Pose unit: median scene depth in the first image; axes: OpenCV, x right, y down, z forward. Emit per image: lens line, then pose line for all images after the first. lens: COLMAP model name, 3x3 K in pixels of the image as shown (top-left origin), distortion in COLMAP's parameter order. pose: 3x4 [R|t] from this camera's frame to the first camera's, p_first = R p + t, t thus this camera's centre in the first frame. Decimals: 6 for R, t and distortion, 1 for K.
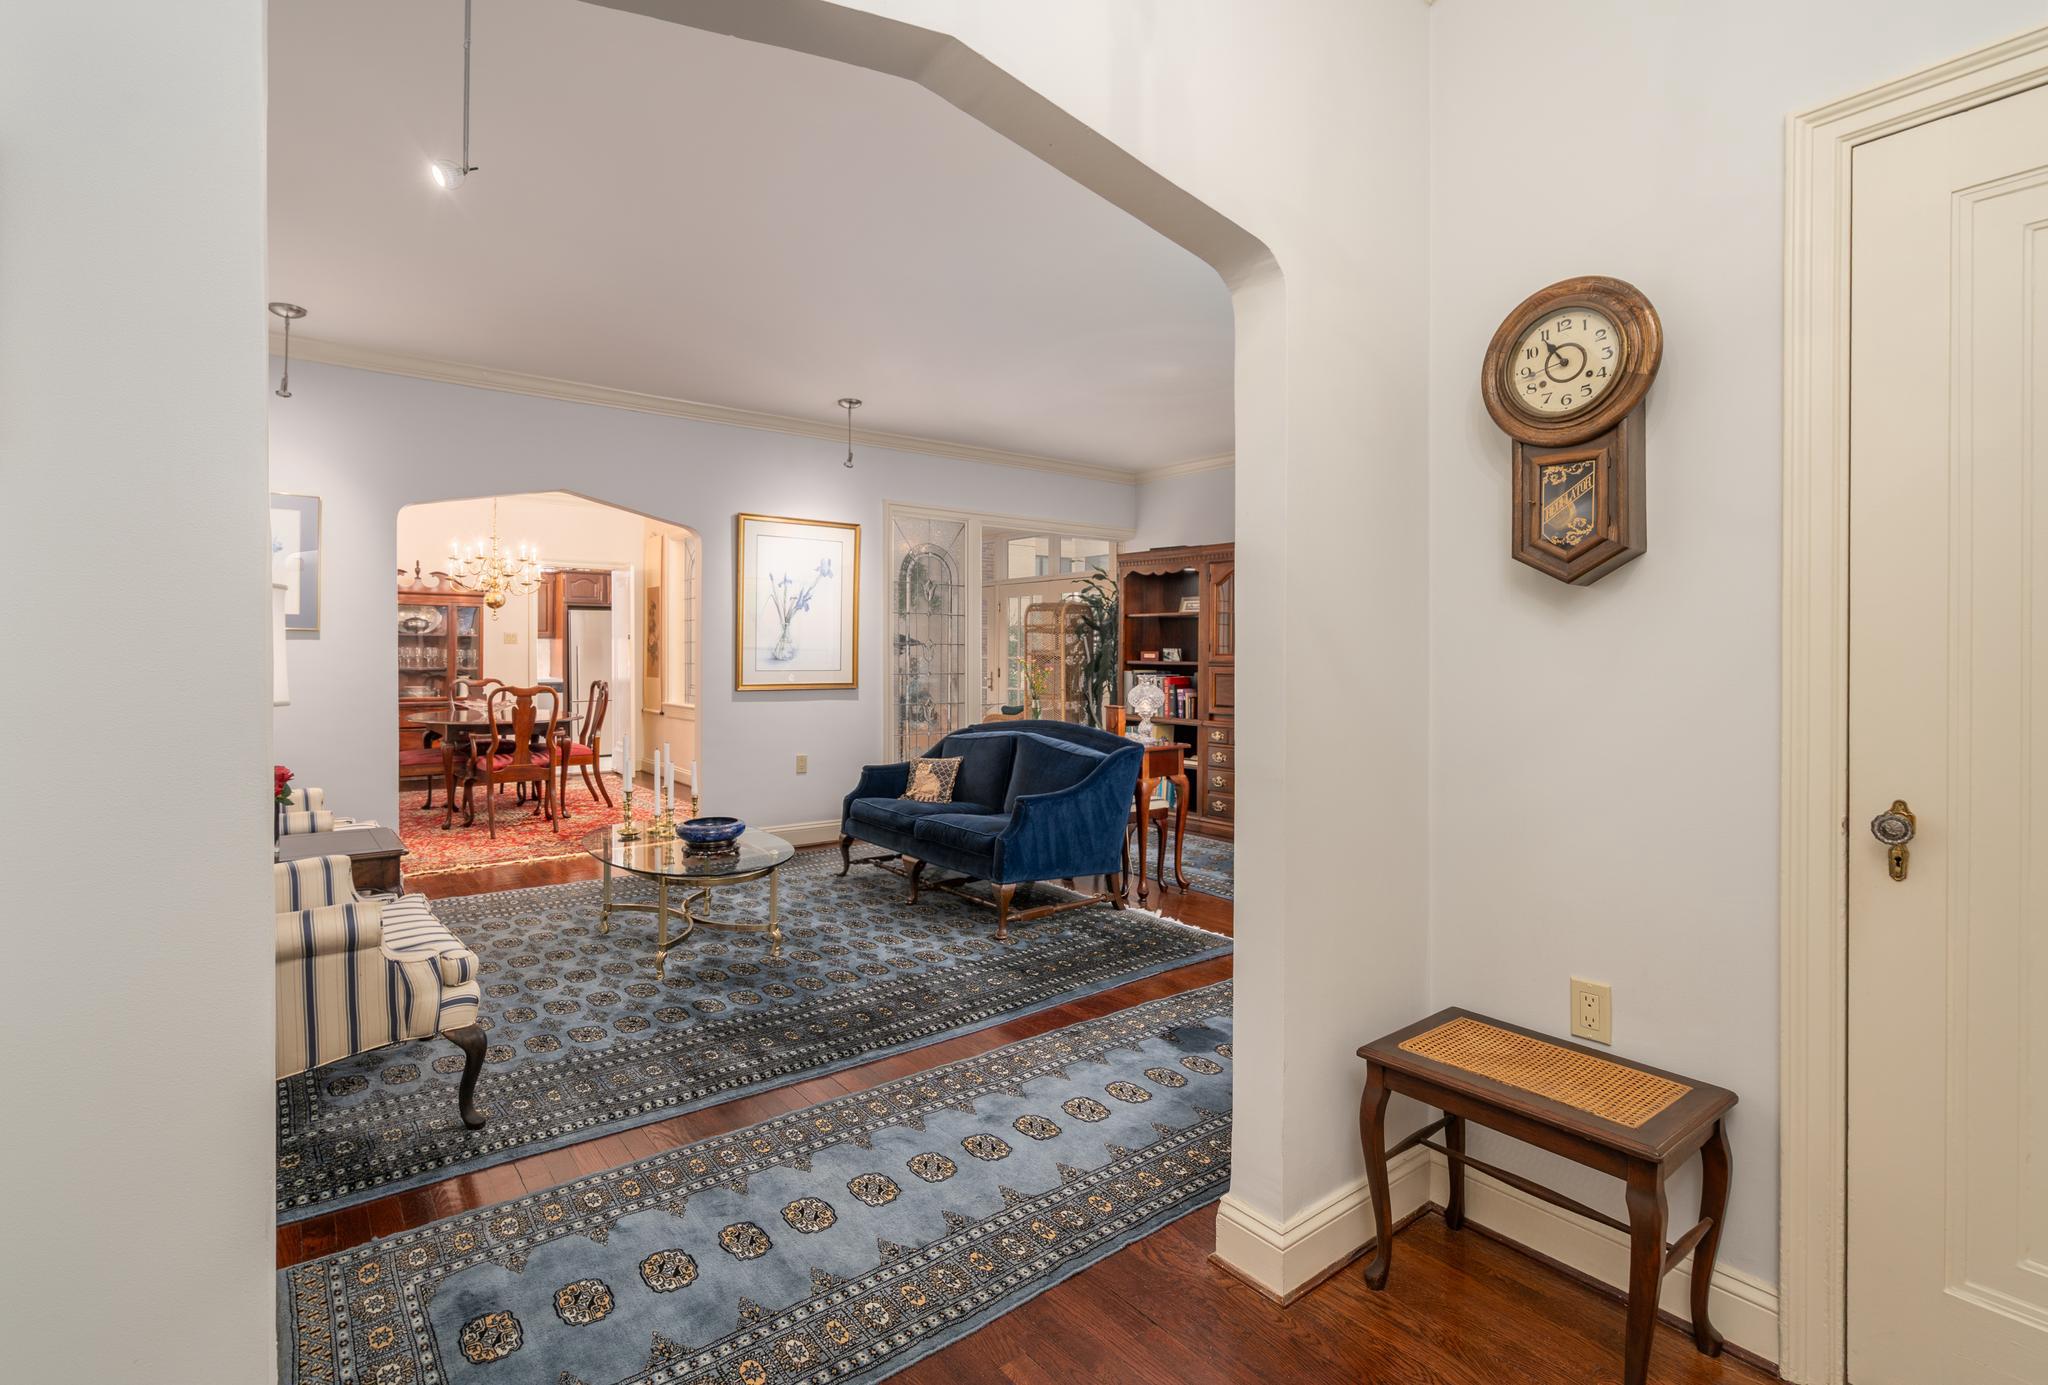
lens RADIAL K [[961.7, 0, 1007.9], [0, 961.7, 661.5], [0, 0, 1]] dist [-0.000576, 0.000092]
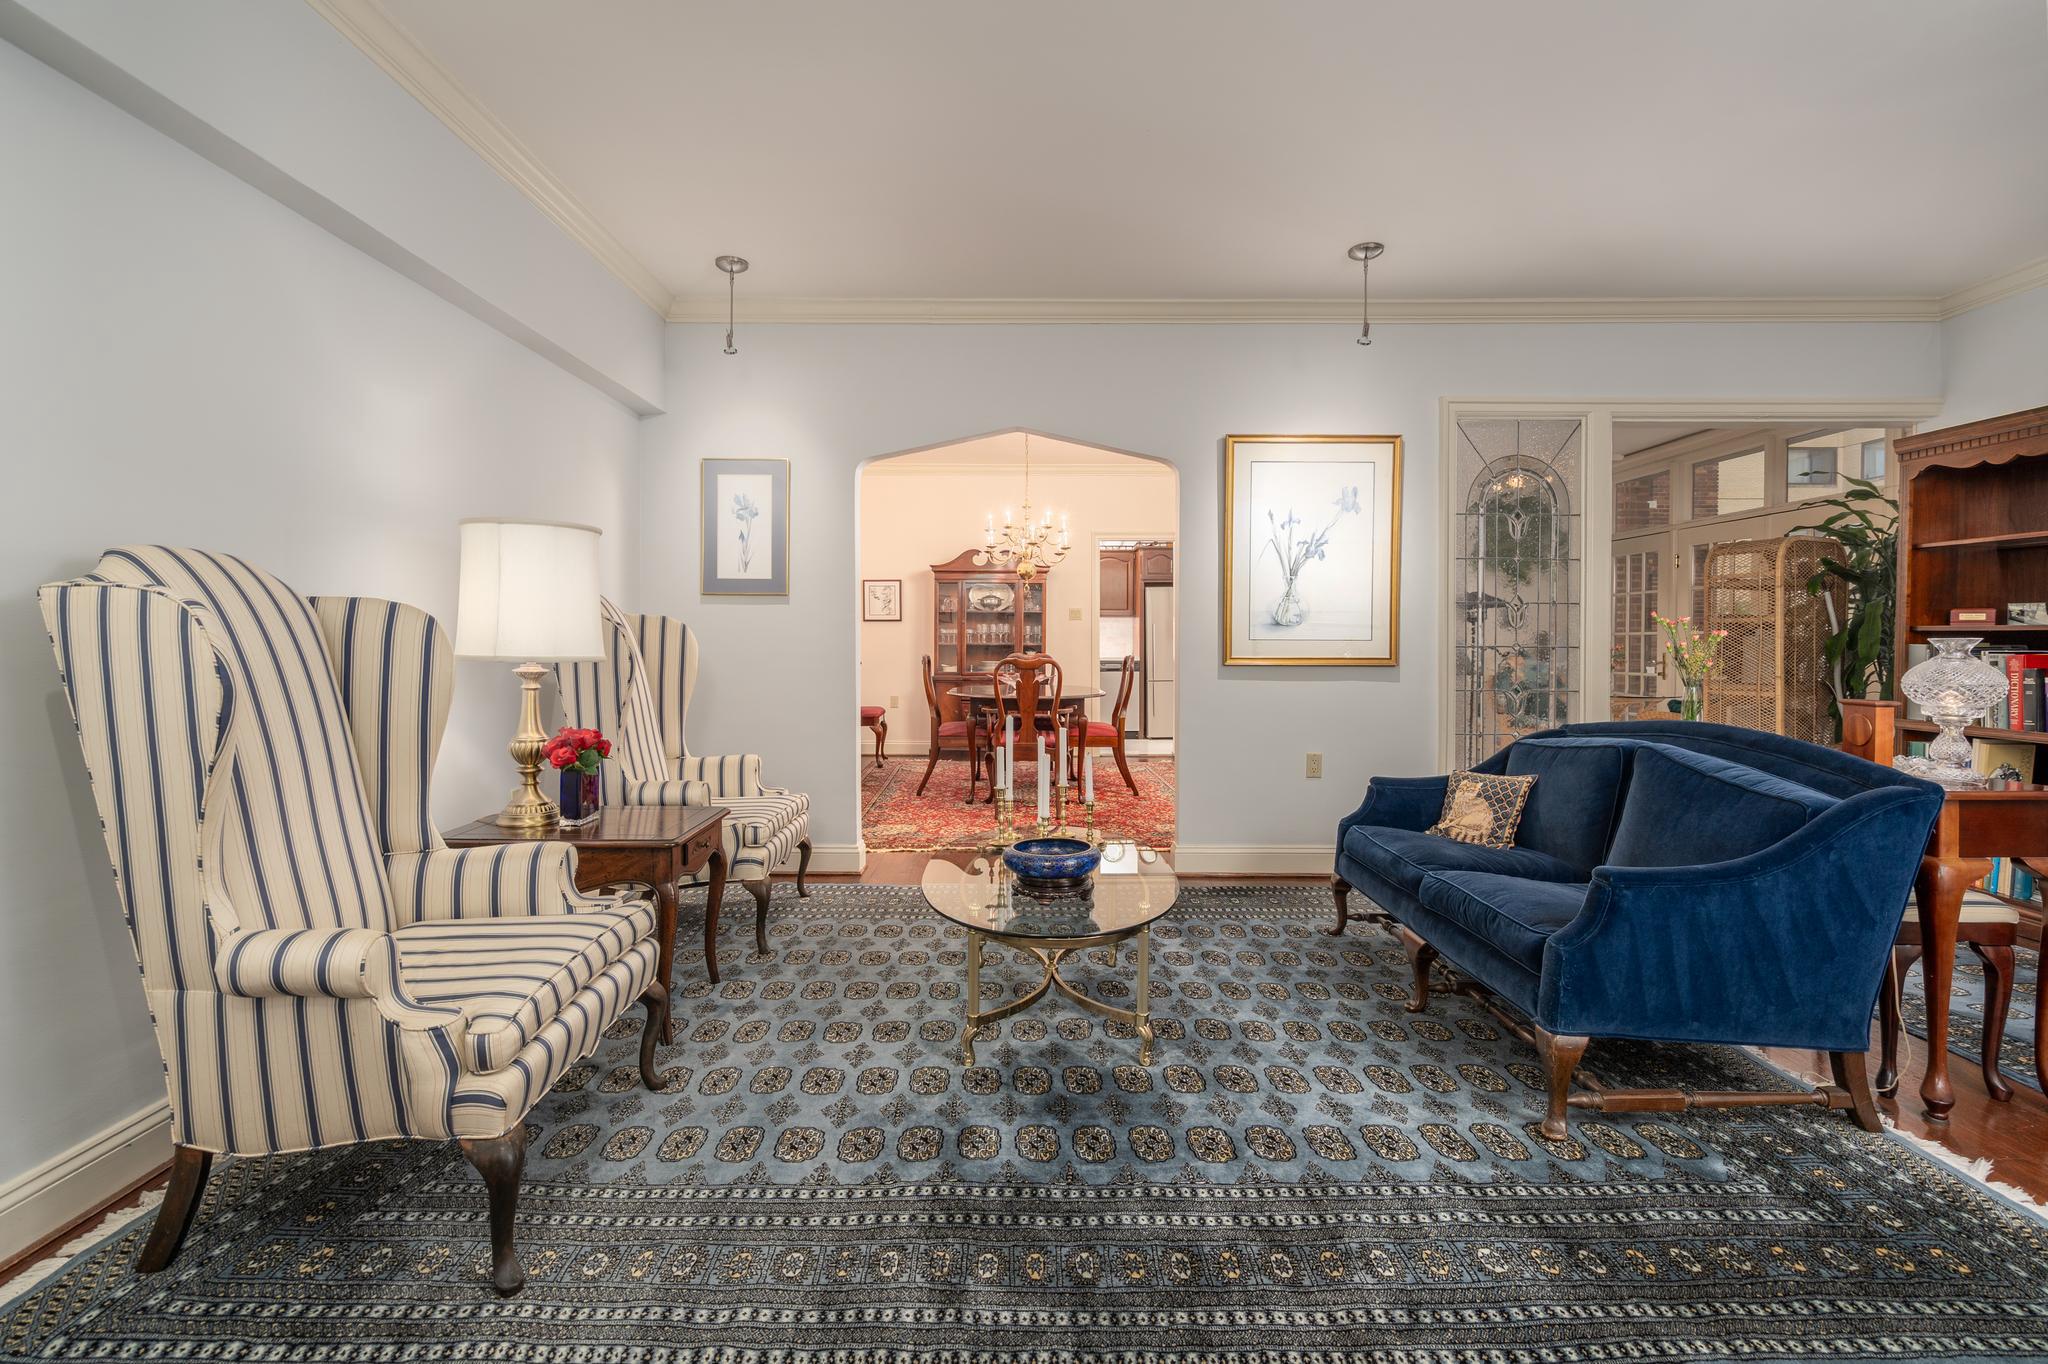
lens RADIAL K [[945.3, 0, 1025.4], [0, 945.3, 656.0], [0, 0, 1]] dist [-0.000510, 0.001030]
pose [[0.798220, 0.007632, -0.602317, 0.050247], [-0.003640, 0.999963, 0.007847, 0.017651], [0.602355, -0.004071, 0.798218, 0.297218]]
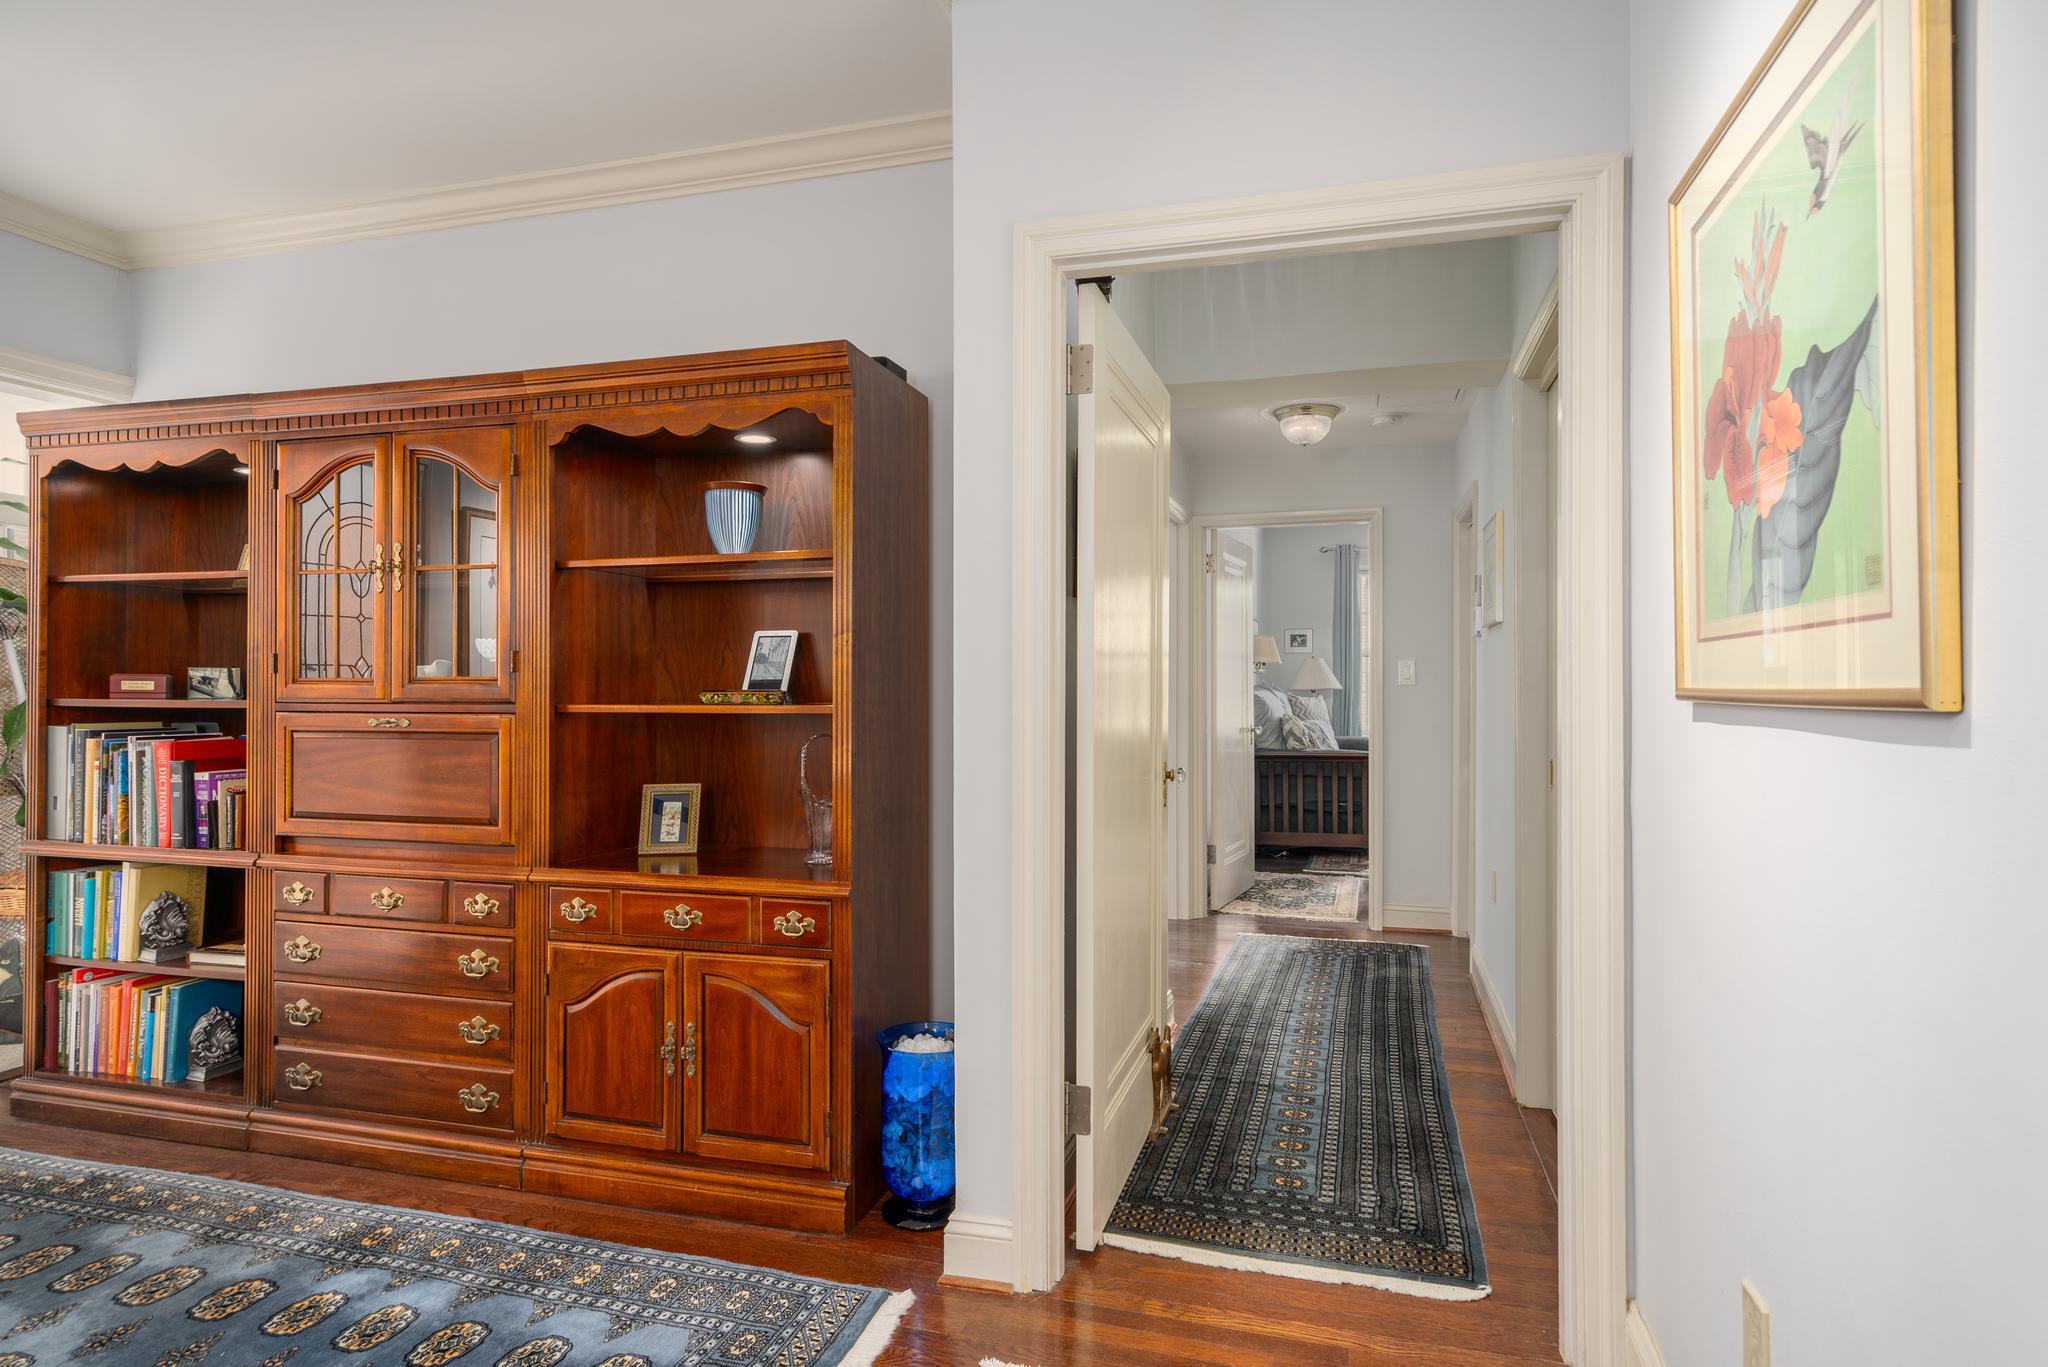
lens RADIAL K [[1146.0, 0, 1029.8], [0, 1146.0, 676.1], [0, 0, 1]] dist [0.004255, 0.000573]
pose [[0.808437, 0.003228, 0.588574, 0.204832], [0.005079, 0.999909, -0.012461, -0.002576], [-0.588561, 0.013064, 0.808348, 0.506580]]
